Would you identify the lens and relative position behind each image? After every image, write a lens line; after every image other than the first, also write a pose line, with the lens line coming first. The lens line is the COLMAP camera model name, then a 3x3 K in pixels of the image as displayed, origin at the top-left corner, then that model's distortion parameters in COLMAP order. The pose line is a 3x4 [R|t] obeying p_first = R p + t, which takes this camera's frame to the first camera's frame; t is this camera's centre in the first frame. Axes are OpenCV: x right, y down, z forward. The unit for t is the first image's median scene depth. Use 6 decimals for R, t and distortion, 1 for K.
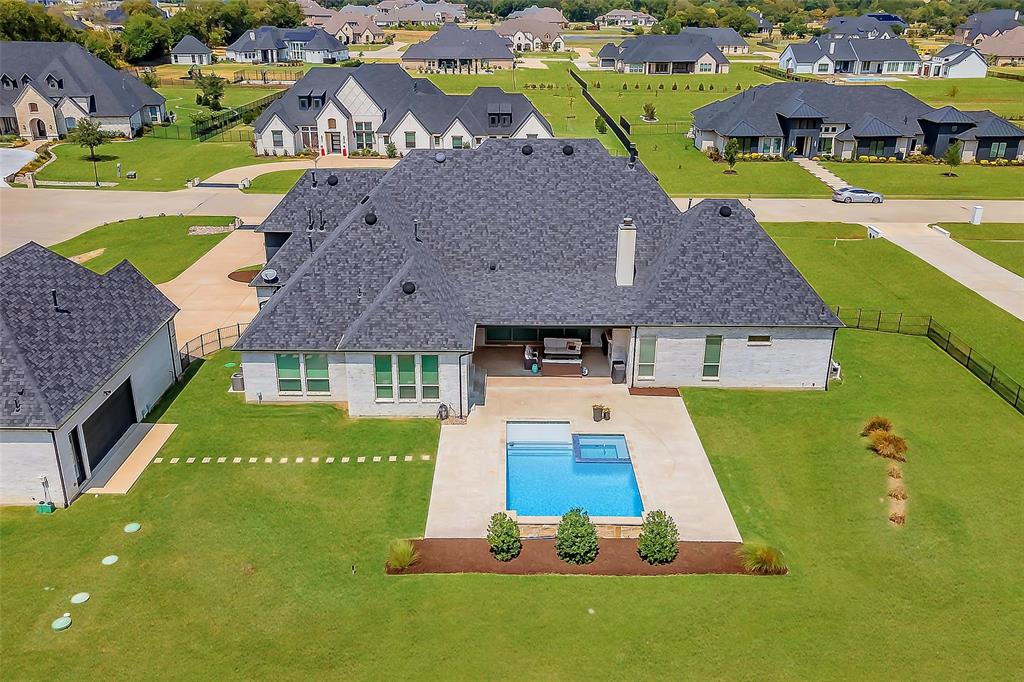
lens RADIAL K [[875.5, 0, 512.0], [0, 875.5, 341.0], [0, 0, 1]] dist [0.061574, 0.001537]
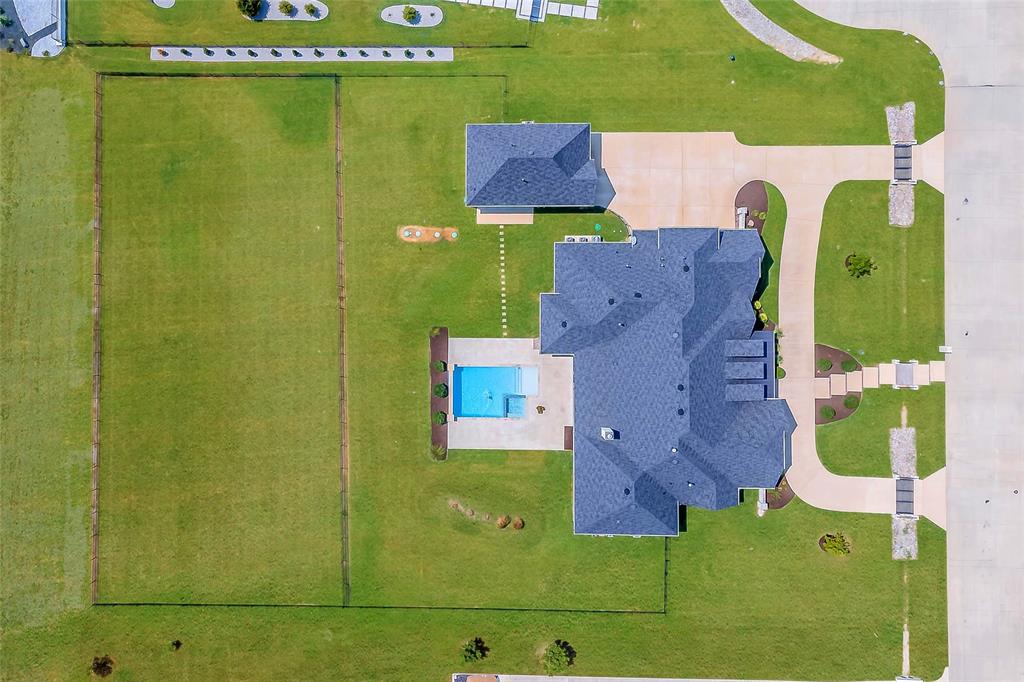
lens RADIAL K [[875.5, 0, 512.0], [0, 875.5, 341.0], [0, 0, 1]] dist [0.061574, 0.001537]
pose [[-0.011876, 0.999497, 0.029396, -0.134005], [-0.364444, -0.031702, 0.930686, -1.907815], [0.931150, 0.000340, 0.364637, 0.115581]]
